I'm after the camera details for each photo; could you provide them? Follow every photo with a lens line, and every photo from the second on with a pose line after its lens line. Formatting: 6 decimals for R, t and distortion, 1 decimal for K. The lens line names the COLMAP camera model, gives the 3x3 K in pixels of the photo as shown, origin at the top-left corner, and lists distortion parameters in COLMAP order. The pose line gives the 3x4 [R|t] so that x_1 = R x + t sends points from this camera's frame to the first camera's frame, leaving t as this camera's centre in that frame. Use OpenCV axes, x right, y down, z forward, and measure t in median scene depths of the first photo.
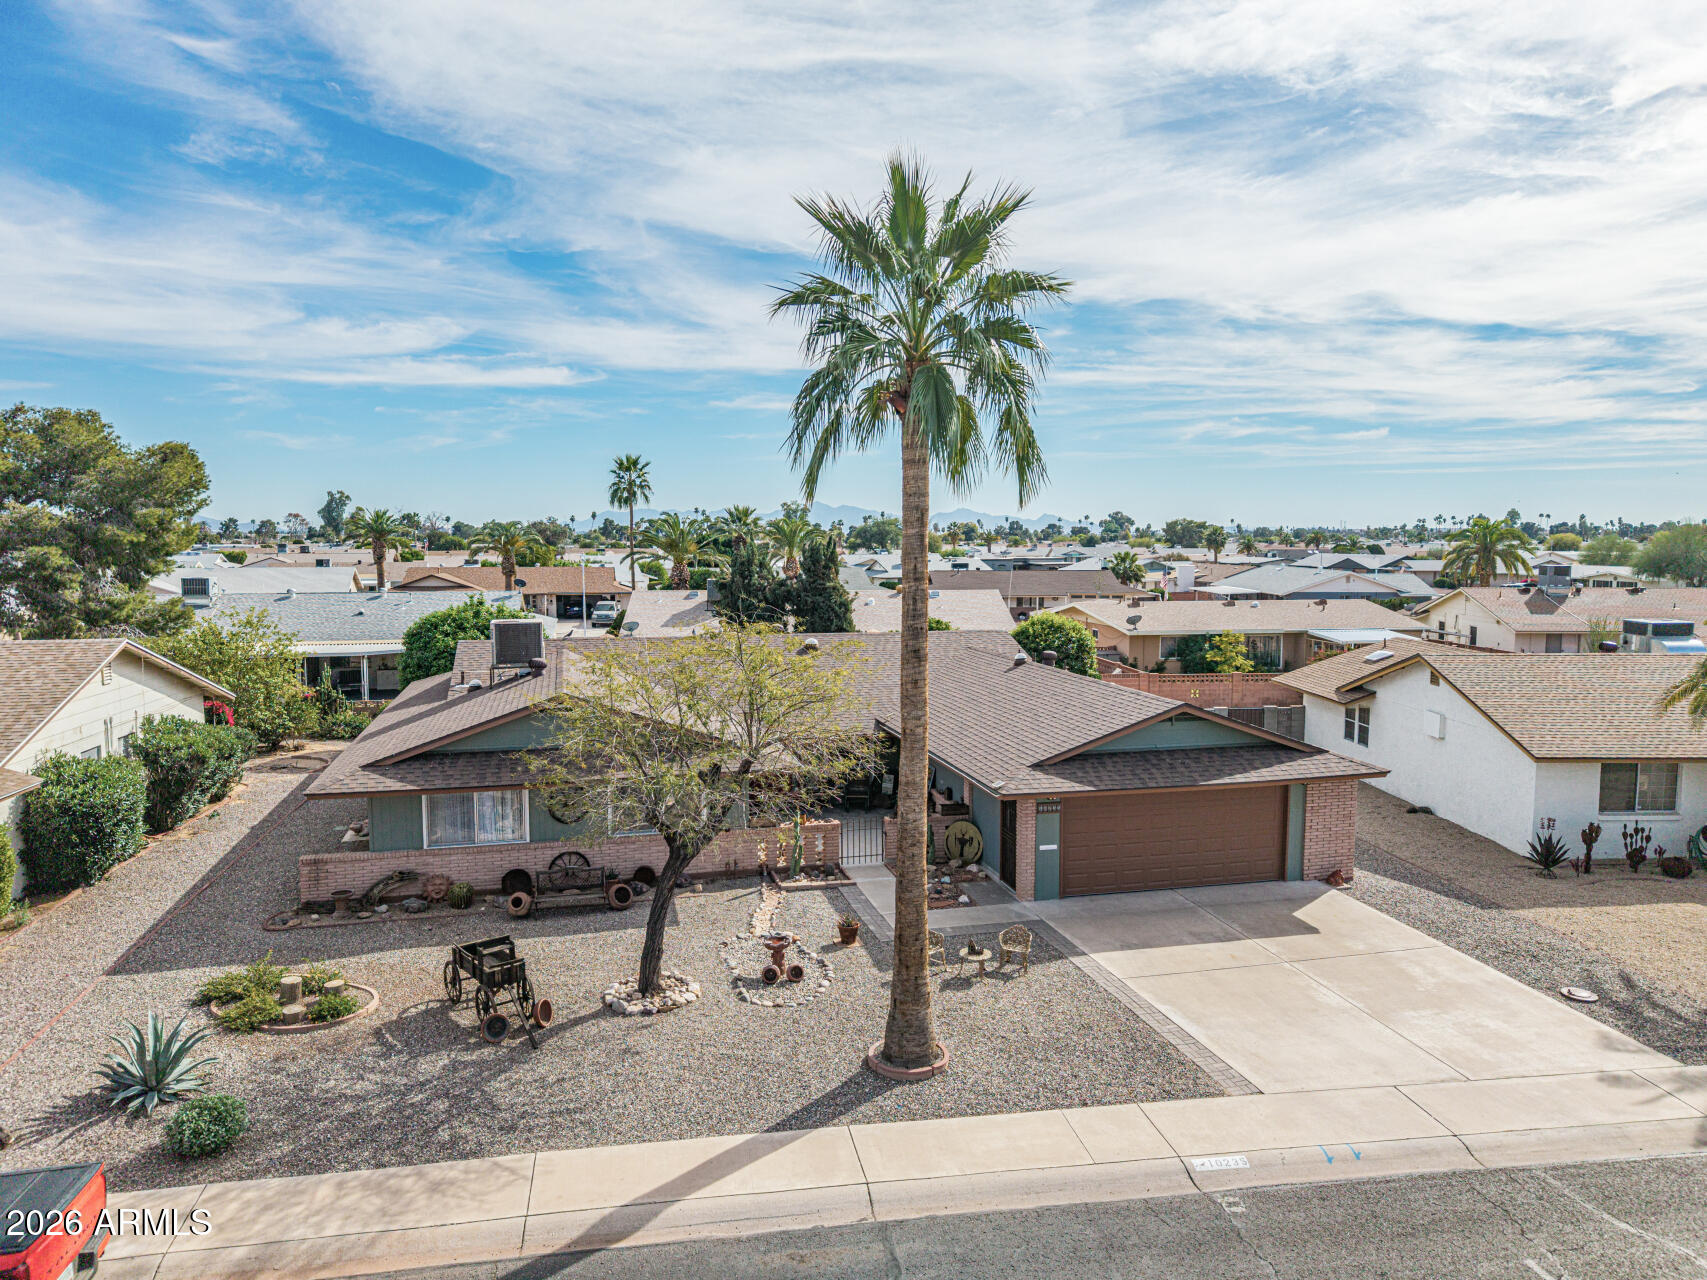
lens RADIAL K [[1146.5, 0, 853.5], [0, 1146.5, 640.0], [0, 0, 1]] dist [0.019511, -0.014745]
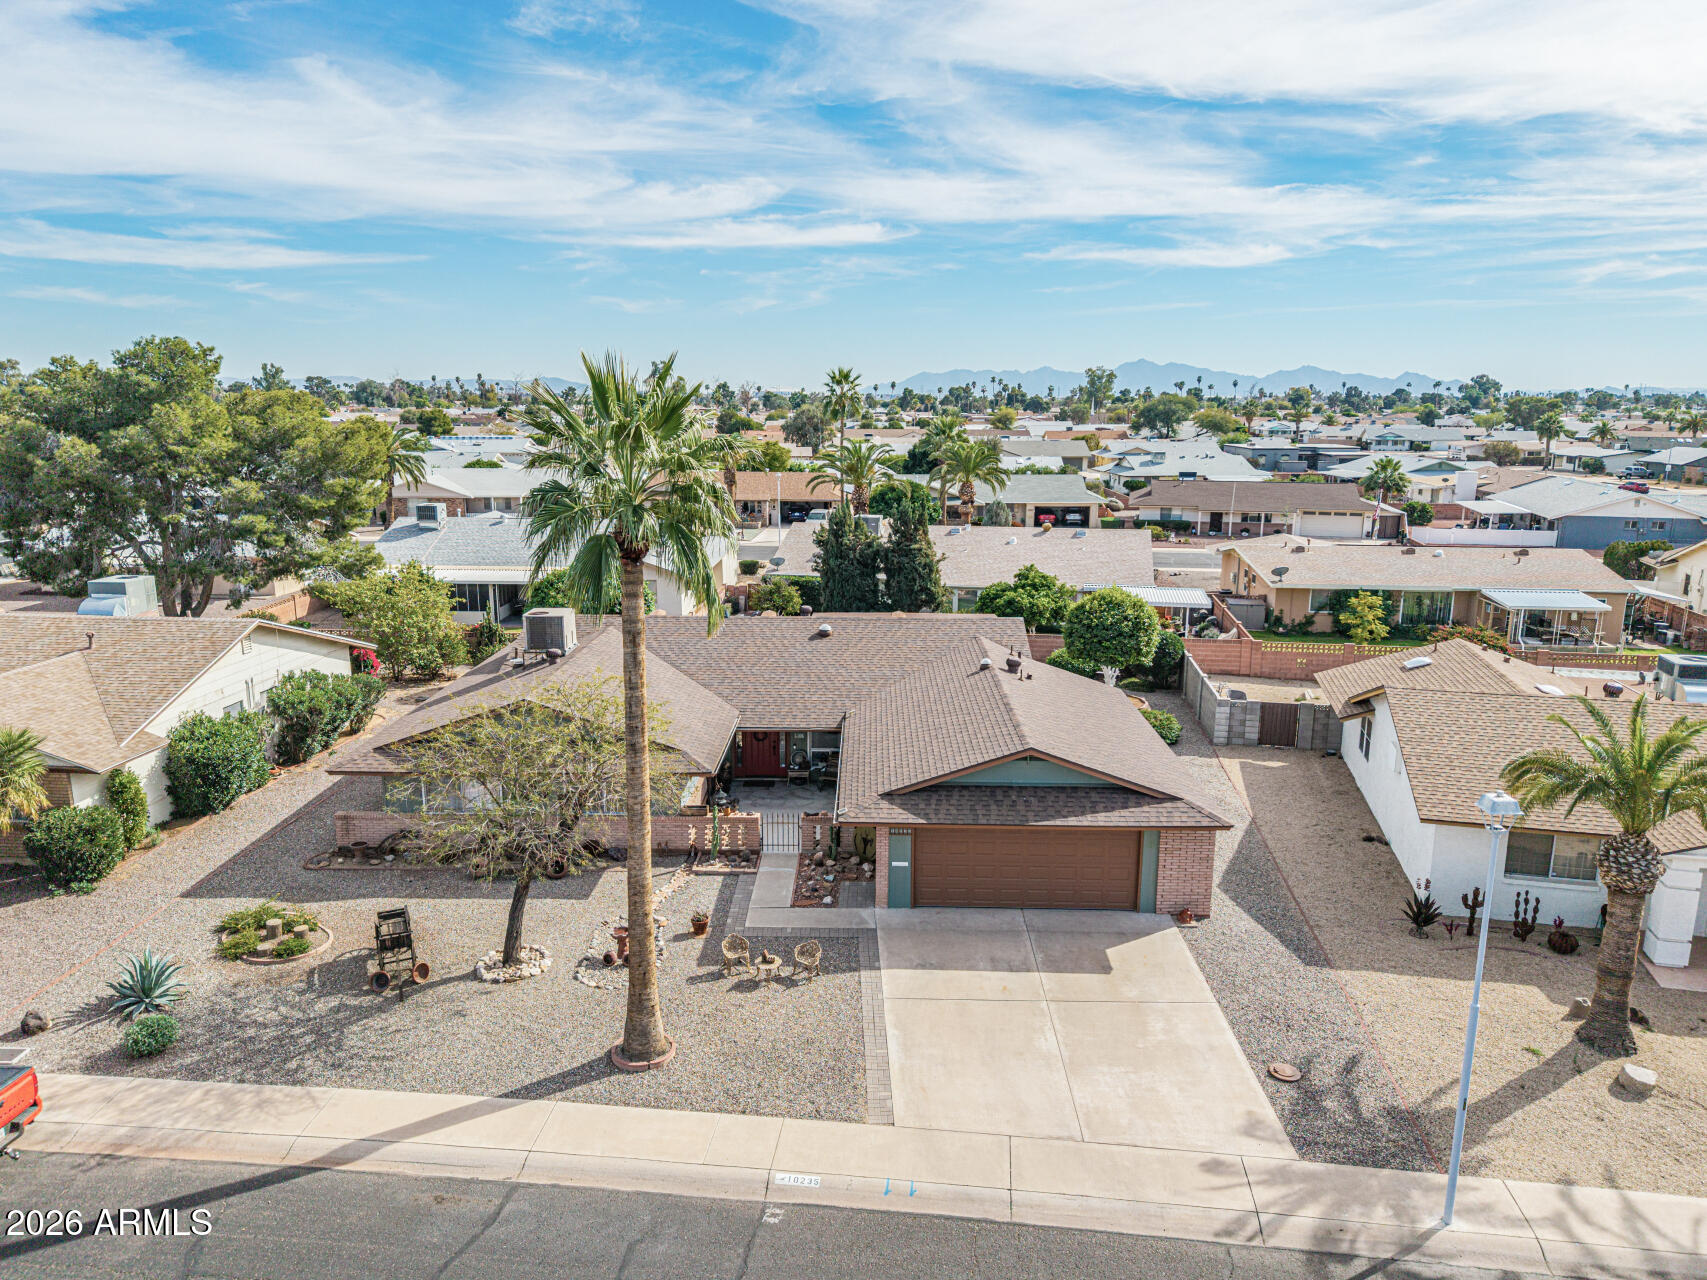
lens RADIAL K [[1160.6, 0, 855.1], [0, 1160.6, 638.3], [0, 0, 1]] dist [0.018918, -0.016615]
pose [[0.963931, 0.055292, -0.260346, 0.456494], [-0.025320, 0.992797, 0.117101, -0.192639], [0.264945, -0.106285, 0.958388, -0.096282]]
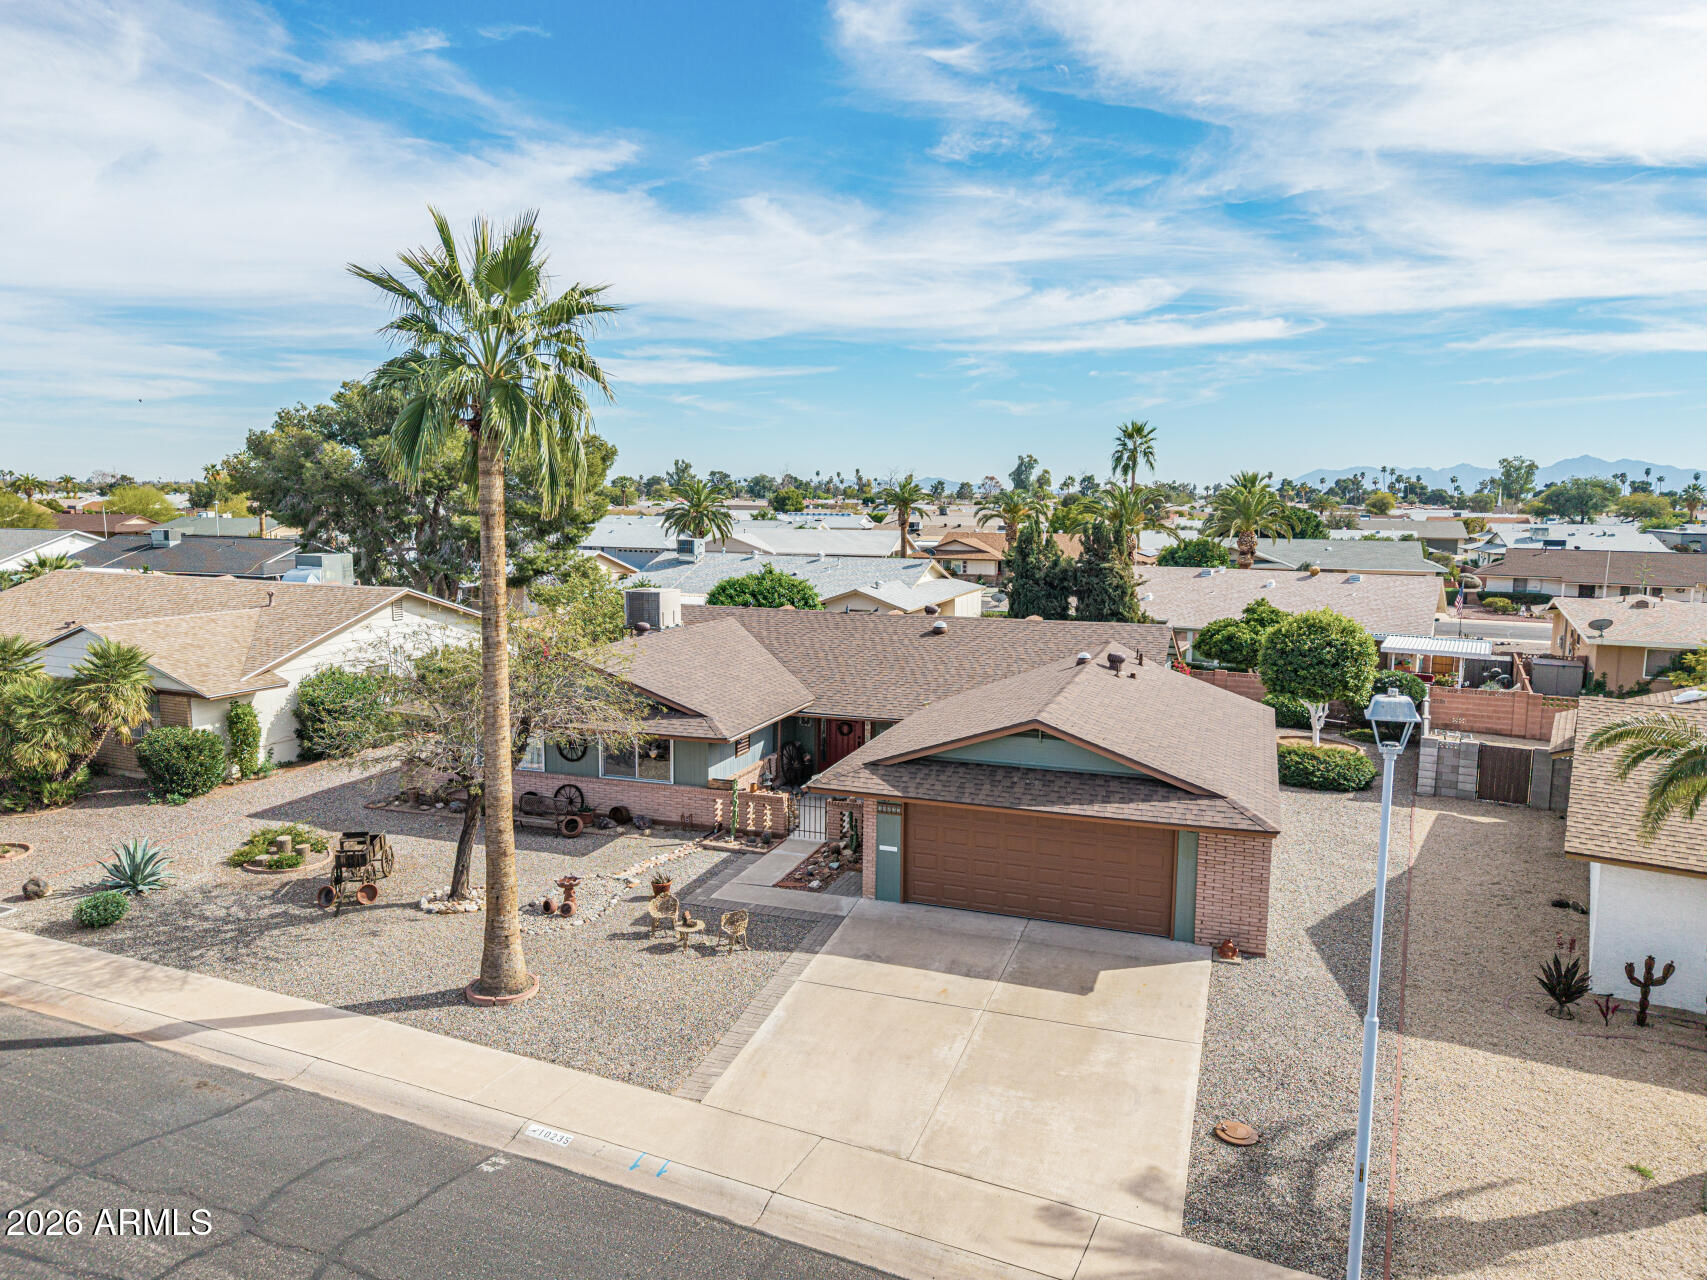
lens RADIAL K [[1158.6, 0, 854.4], [0, 1158.6, 665.7], [0, 0, 1]] dist [0.022880, -0.018884]
pose [[0.831388, 0.086806, -0.548870, 0.745489], [-0.057285, 0.995849, 0.070727, -0.047905], [0.552731, -0.027359, 0.832910, 0.182172]]
